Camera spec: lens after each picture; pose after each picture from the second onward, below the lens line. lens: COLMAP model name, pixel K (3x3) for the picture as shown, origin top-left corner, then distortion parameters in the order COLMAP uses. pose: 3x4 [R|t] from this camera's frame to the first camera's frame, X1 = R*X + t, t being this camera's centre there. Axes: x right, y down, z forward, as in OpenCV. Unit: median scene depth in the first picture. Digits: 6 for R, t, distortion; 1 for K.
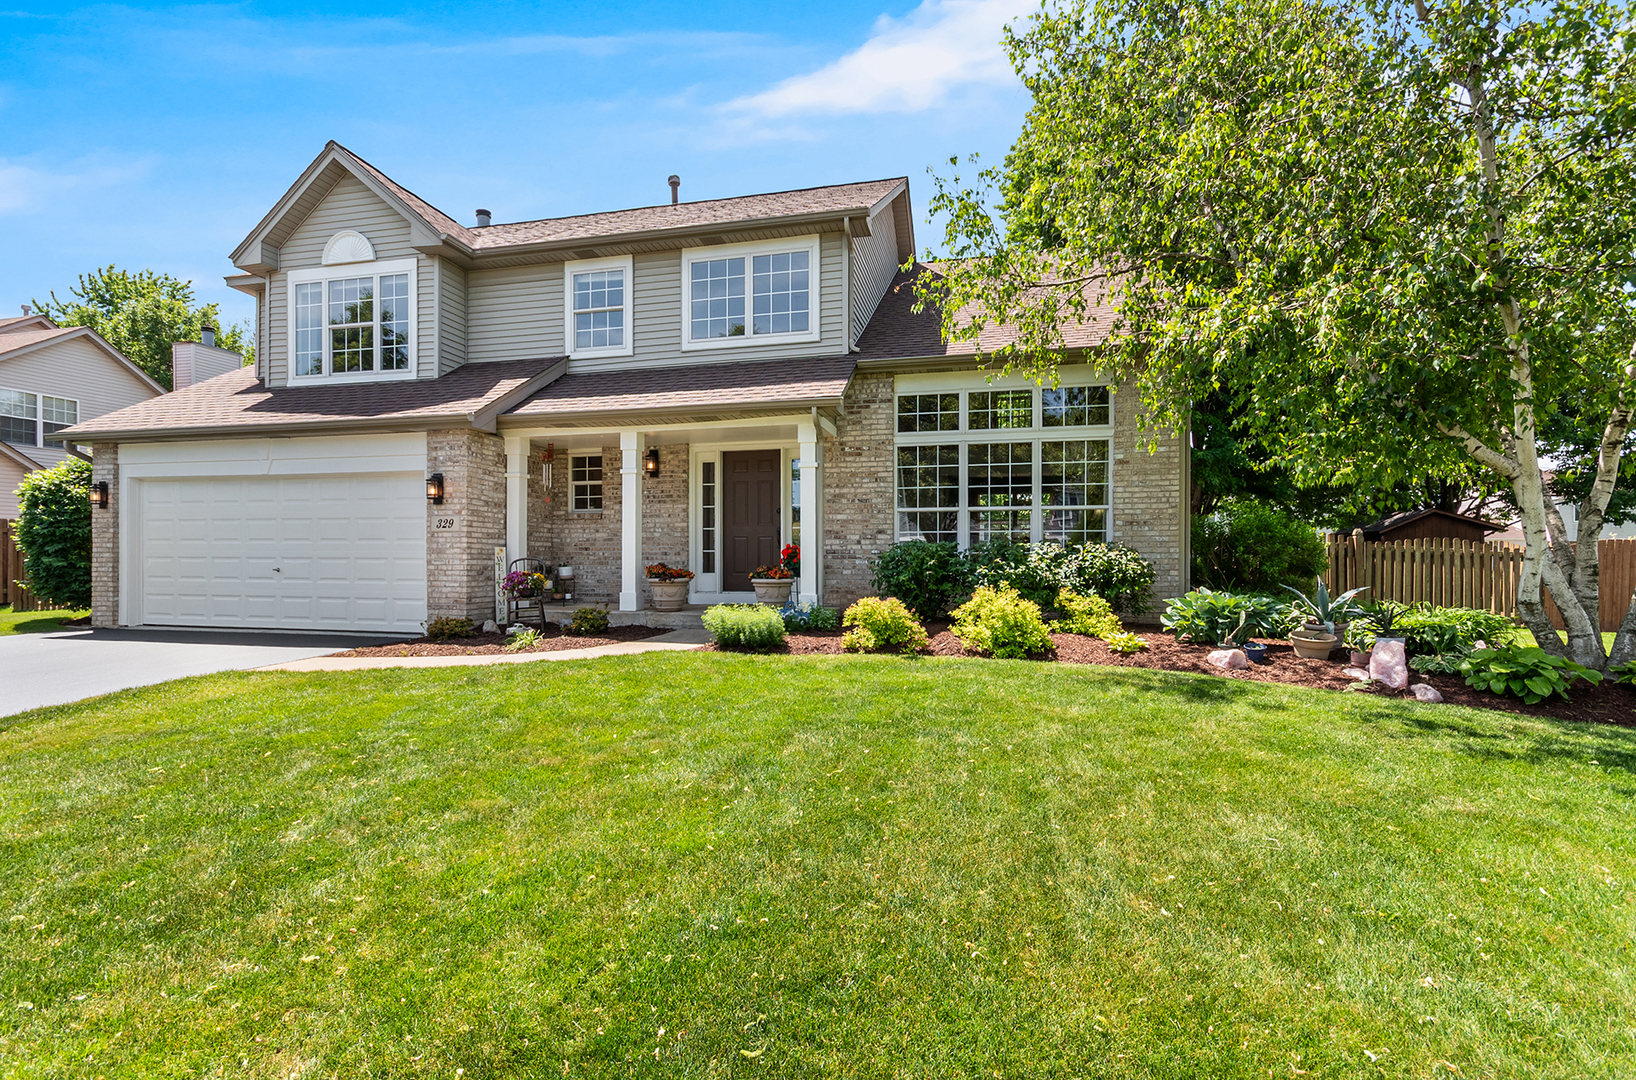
lens RADIAL K [[644.9, 0, 815.5], [0, 644.9, 542.8], [0, 0, 1]] dist [0.001439, 0.000320]
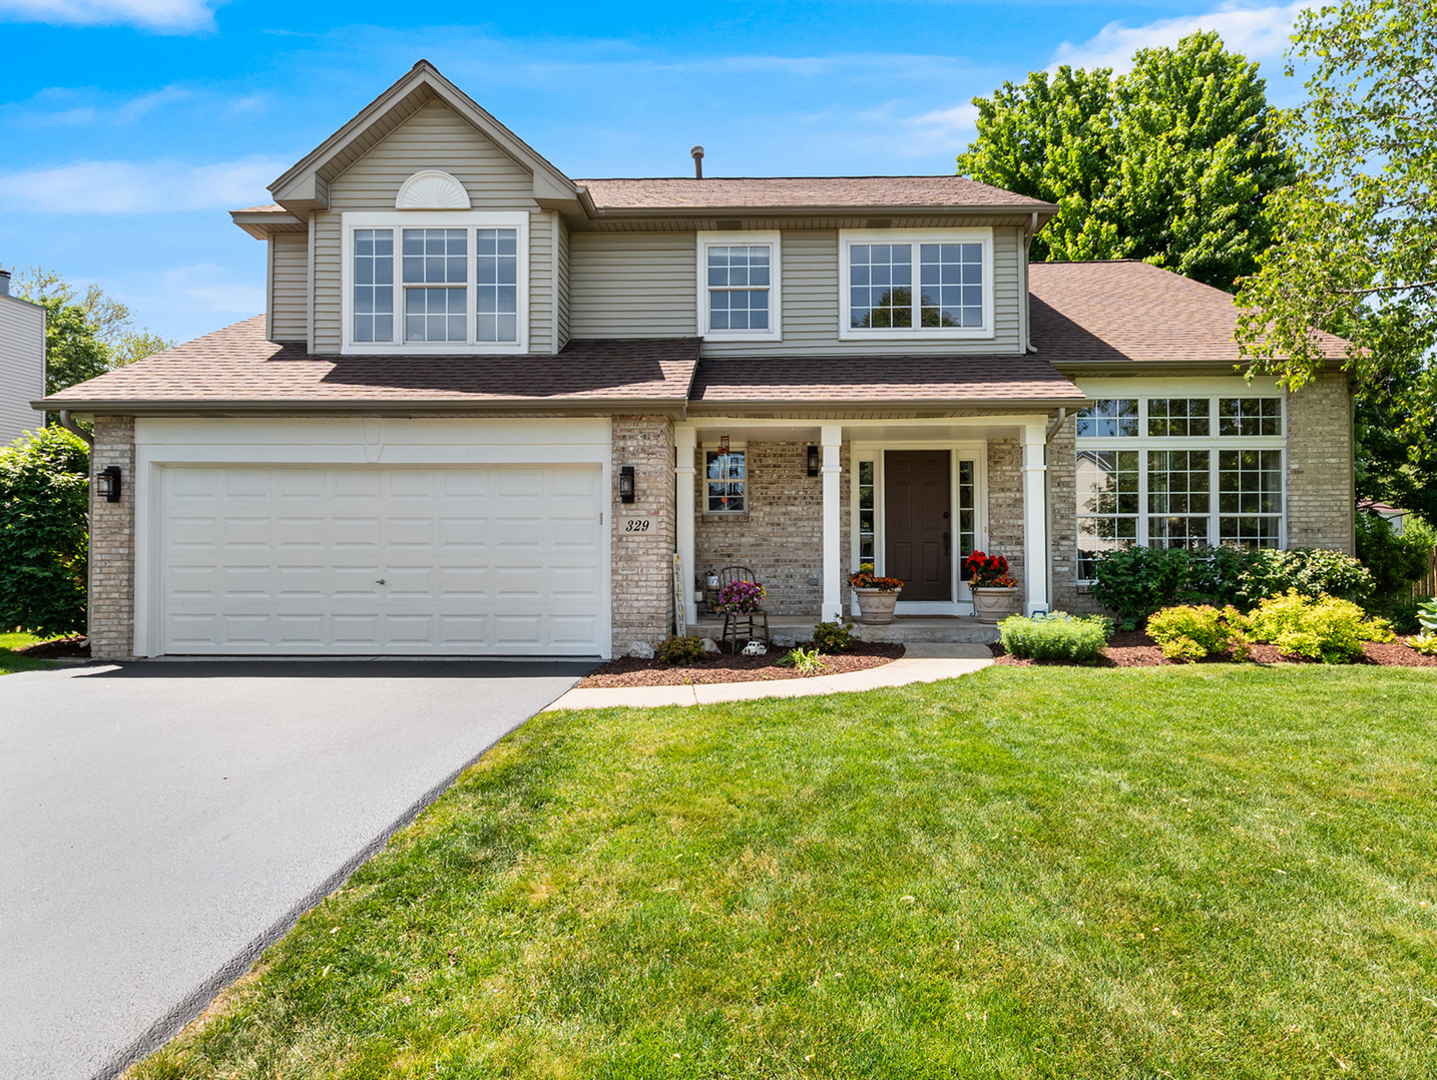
lens RADIAL K [[671.3, 0, 718.5], [0, 671.3, 540.0], [0, 0, 1]] dist [0.000021, 0.000218]
pose [[0.981797, 0.003827, 0.189894, -0.558322], [-0.001377, 0.999914, -0.013031, 0.000210], [-0.189928, 0.012532, 0.981718, 0.098228]]
